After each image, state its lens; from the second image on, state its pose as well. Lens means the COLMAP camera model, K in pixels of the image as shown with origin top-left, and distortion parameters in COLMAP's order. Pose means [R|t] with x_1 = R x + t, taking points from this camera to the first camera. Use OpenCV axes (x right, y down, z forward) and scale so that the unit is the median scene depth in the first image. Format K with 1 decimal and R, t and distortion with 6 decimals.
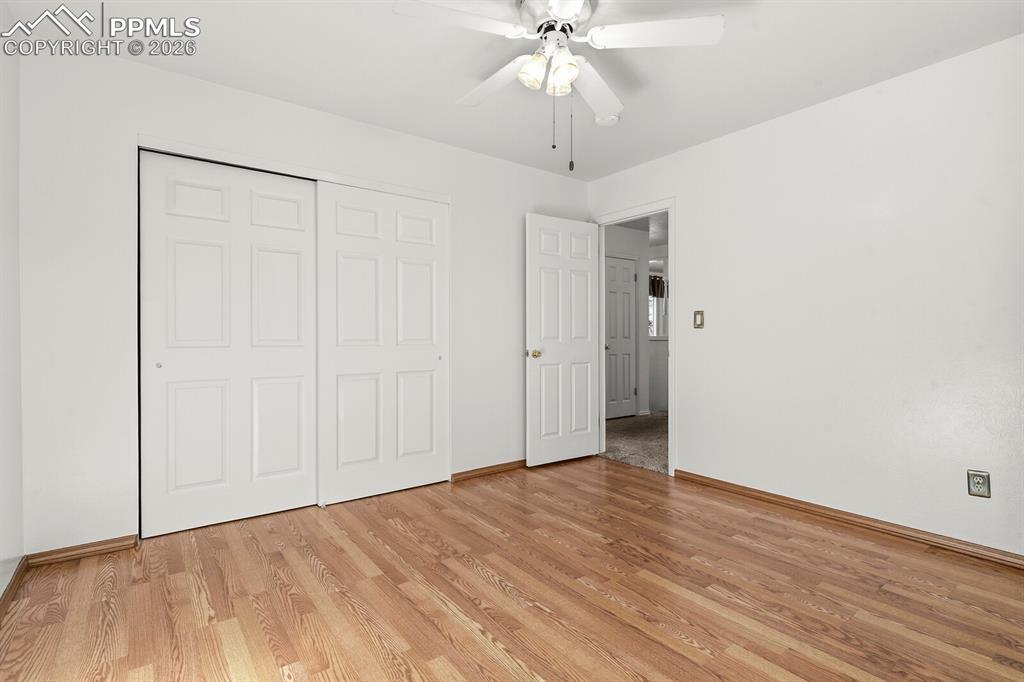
lens RADIAL K [[501.4, 0, 520.4], [0, 501.4, 345.5], [0, 0, 1]] dist [0.003373, -0.000677]
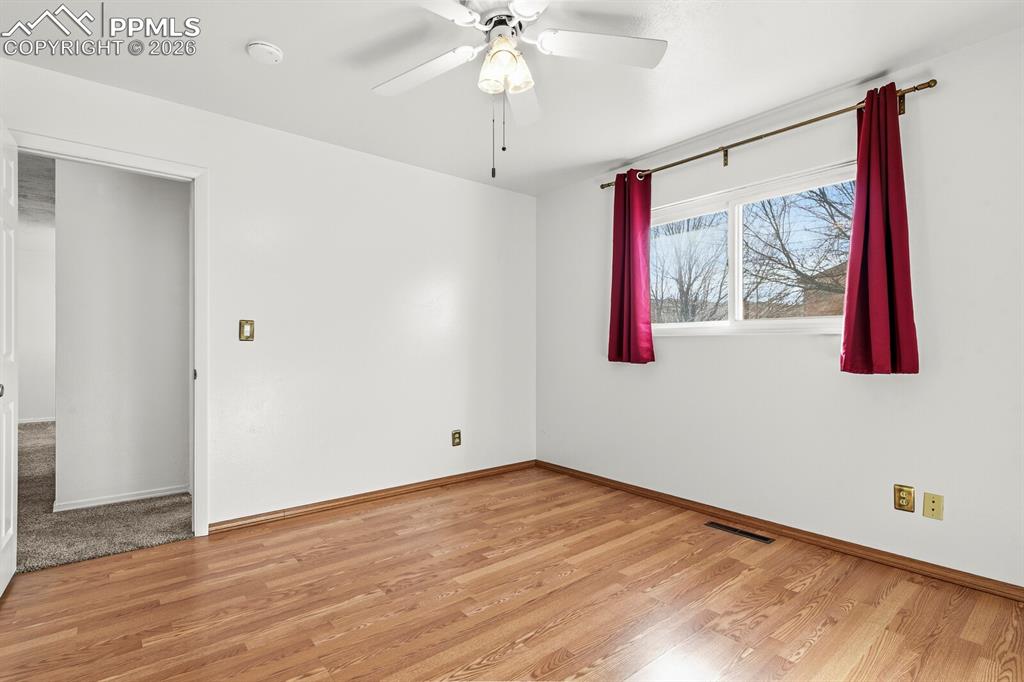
lens RADIAL K [[501.4, 0, 520.4], [0, 501.4, 345.5], [0, 0, 1]] dist [0.003373, -0.000677]
pose [[-0.056515, 0.001905, 0.998400, -0.731814], [0.023826, 0.999716, -0.000559, -0.021567], [-0.998117, 0.023756, -0.056544, 0.854697]]
